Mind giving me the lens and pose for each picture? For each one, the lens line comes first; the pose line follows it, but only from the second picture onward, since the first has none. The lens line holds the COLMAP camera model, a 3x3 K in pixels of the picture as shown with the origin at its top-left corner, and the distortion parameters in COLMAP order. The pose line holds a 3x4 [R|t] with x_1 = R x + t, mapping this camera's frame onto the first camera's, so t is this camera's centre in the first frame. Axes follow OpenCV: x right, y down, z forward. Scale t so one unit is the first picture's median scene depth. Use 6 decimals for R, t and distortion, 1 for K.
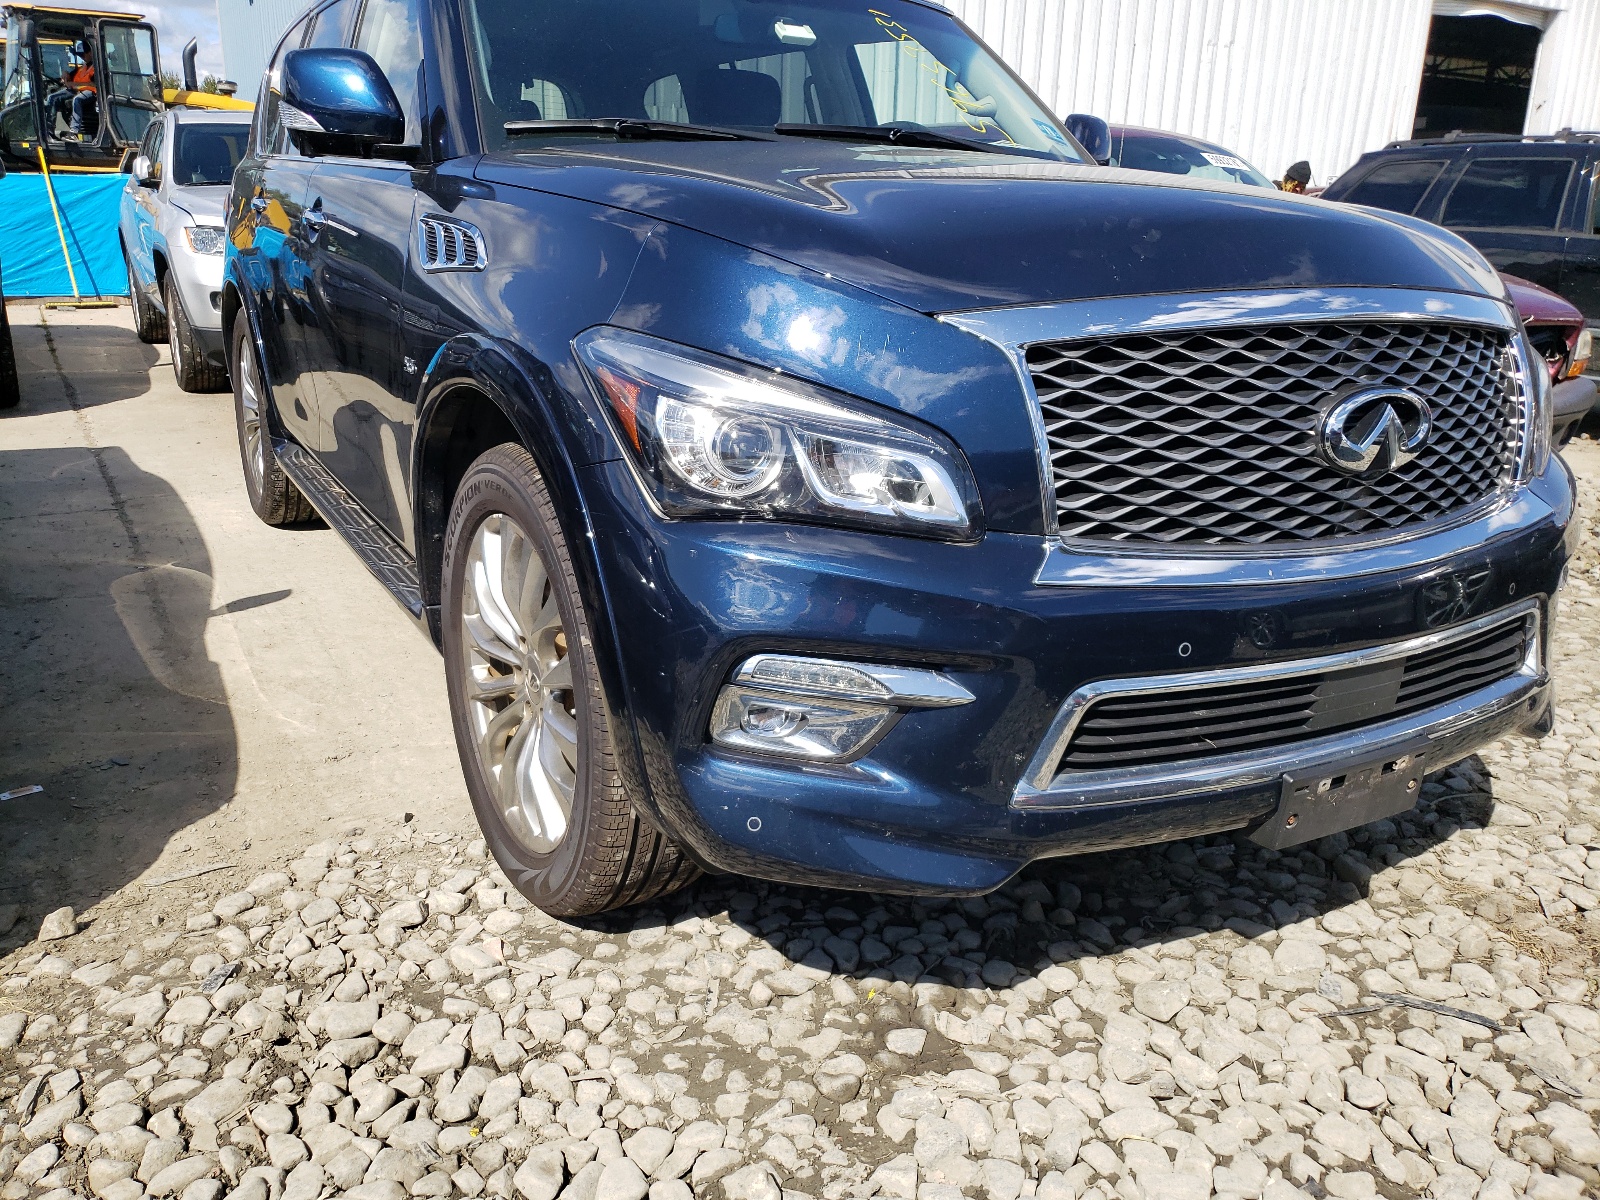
lens RADIAL K [[1390.5, 0, 731.9], [0, 1390.5, 602.5], [0, 0, 1]] dist [0.012412, 0.024605]
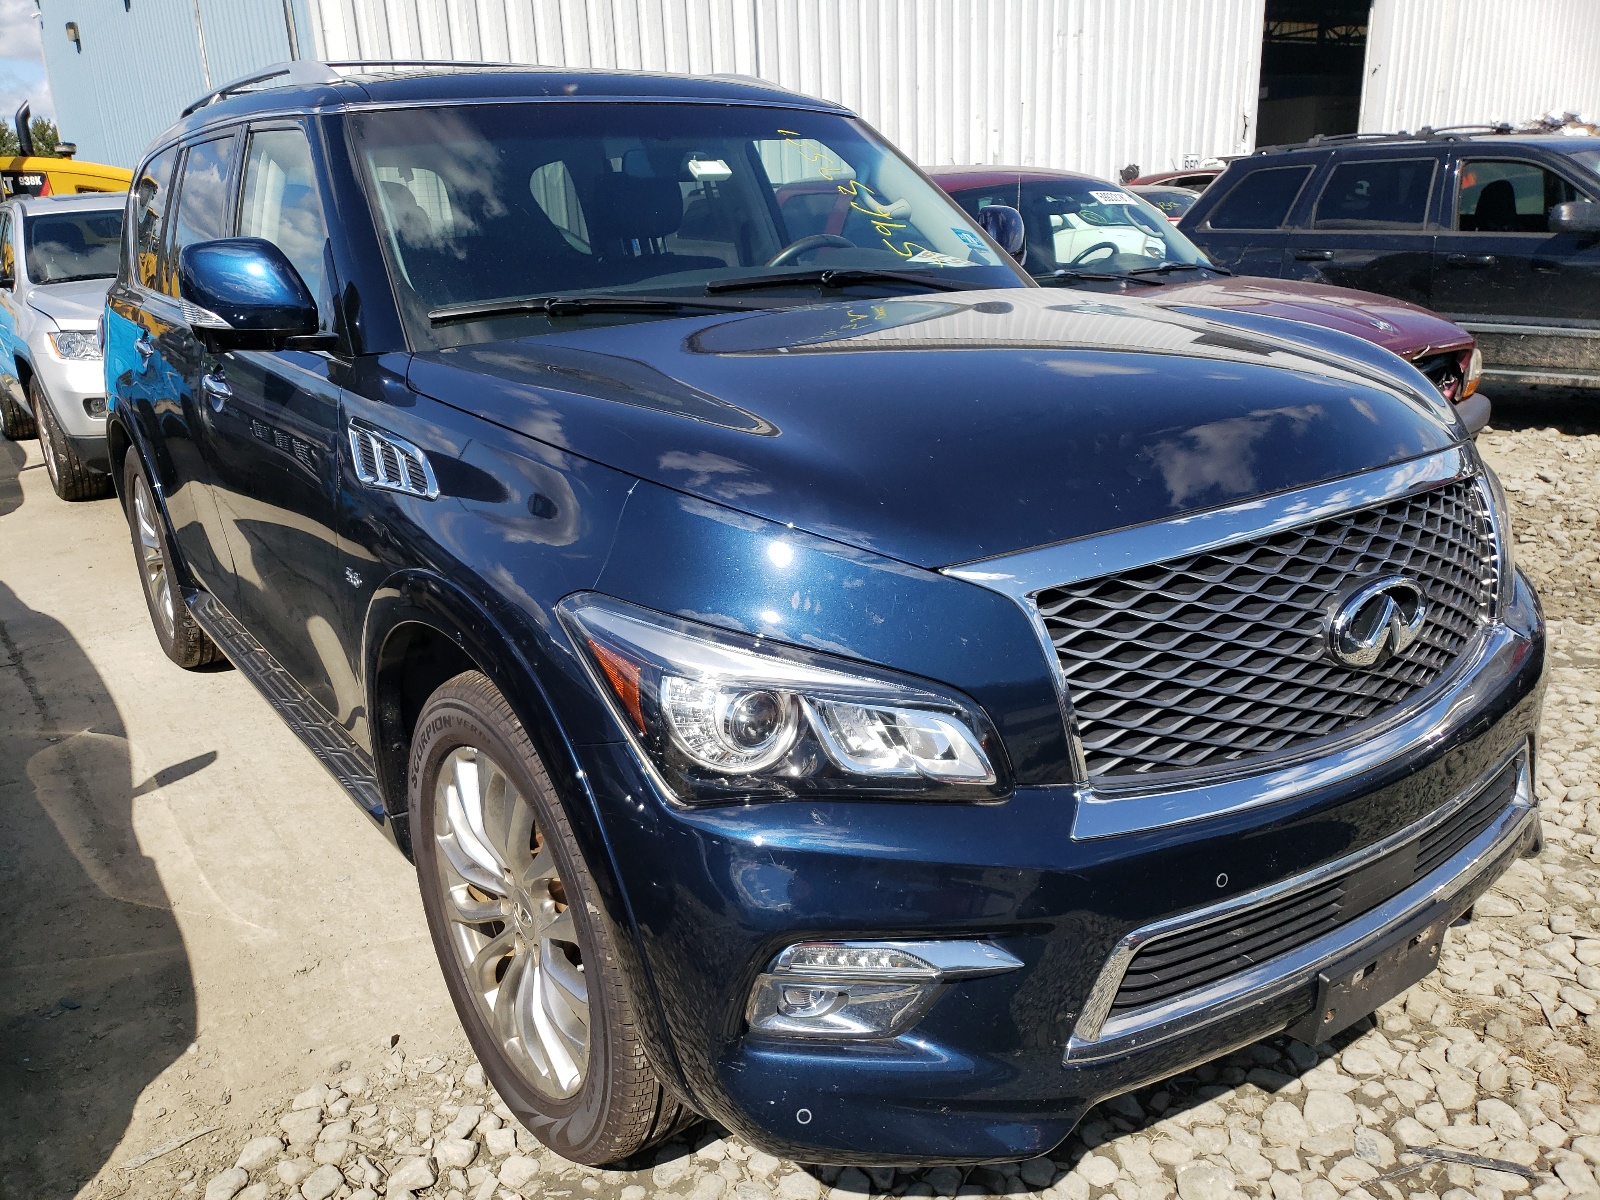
lens RADIAL K [[1390.5, 0, 731.9], [0, 1390.5, 602.5], [0, 0, 1]] dist [0.012412, 0.024605]
pose [[0.992459, -0.097455, 0.074351, -0.052561], [0.096700, 0.995219, 0.013700, -0.156508], [-0.075331, -0.006407, 0.997138, 0.039409]]
